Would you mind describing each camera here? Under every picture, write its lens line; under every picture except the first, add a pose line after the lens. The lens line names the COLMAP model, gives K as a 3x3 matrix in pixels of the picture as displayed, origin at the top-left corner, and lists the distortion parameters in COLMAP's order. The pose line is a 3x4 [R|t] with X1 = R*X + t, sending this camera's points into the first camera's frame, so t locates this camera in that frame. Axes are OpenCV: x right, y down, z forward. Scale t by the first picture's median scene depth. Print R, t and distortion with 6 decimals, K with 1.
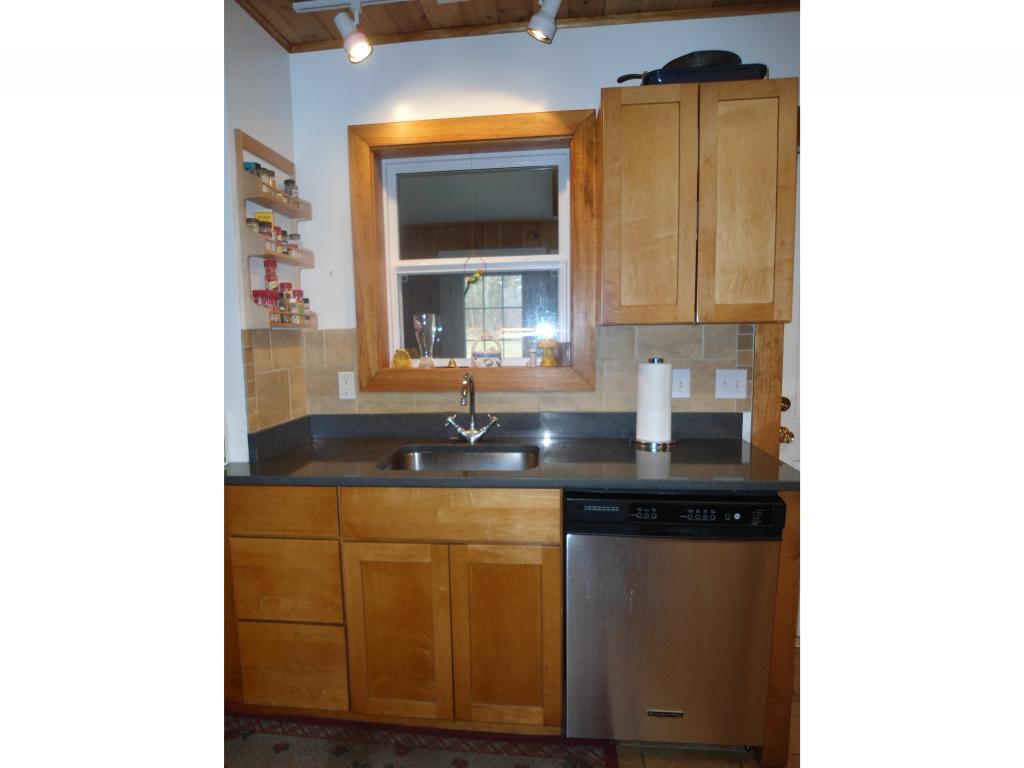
lens RADIAL K [[560.0, 0, 512.0], [0, 560.0, 384.0], [0, 0, 1]] dist [-0.018830, -0.000685]
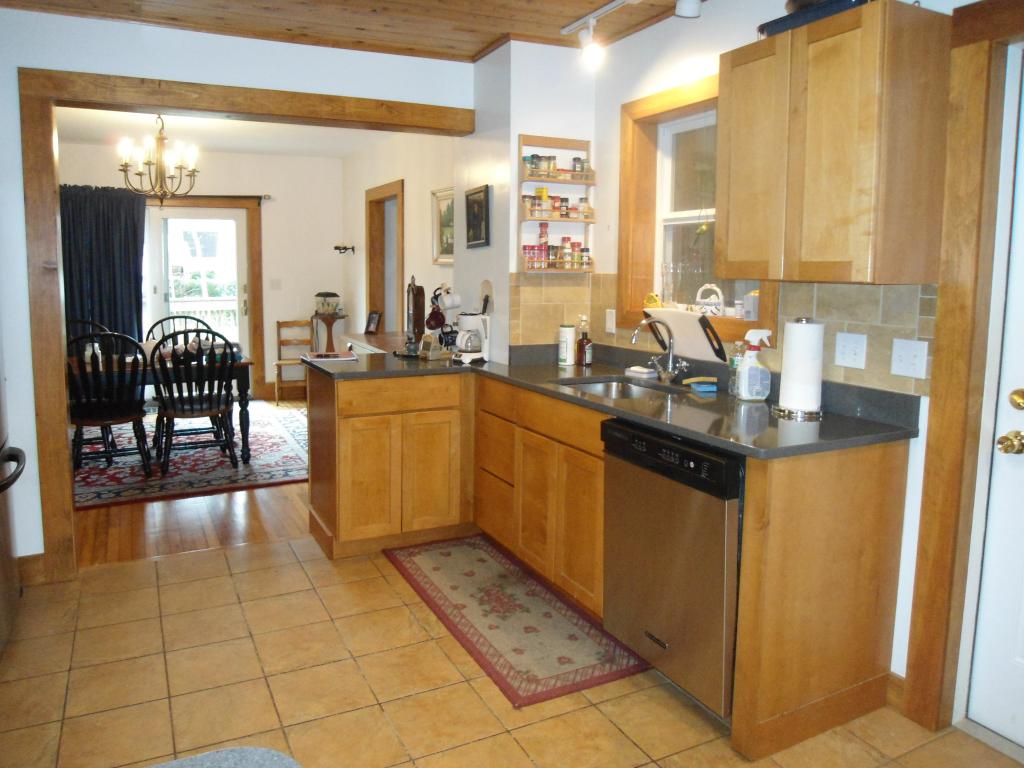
lens RADIAL K [[759.9, 0, 509.1], [0, 759.9, 315.6], [0, 0, 1]] dist [-0.033848, 0.000831]
pose [[0.559821, 0.077562, -0.824976, 1.033133], [-0.099045, 0.994735, 0.026311, -0.035082], [0.822673, 0.066980, 0.564555, -0.093165]]
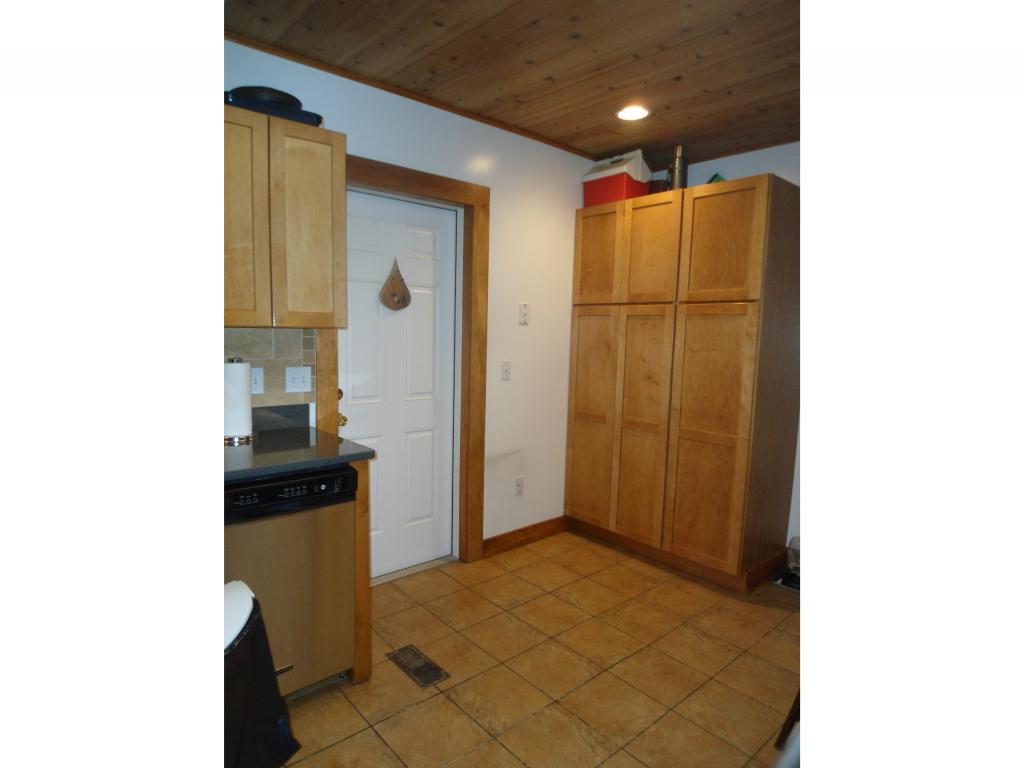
lens RADIAL K [[560.0, 0, 512.0], [0, 560.0, 384.0], [0, 0, 1]] dist [-0.018830, -0.000685]
pose [[0.655696, -0.048456, 0.753469, -0.207323], [0.042535, 0.998724, 0.027213, -0.003898], [-0.753826, 0.014206, 0.656920, -0.106174]]
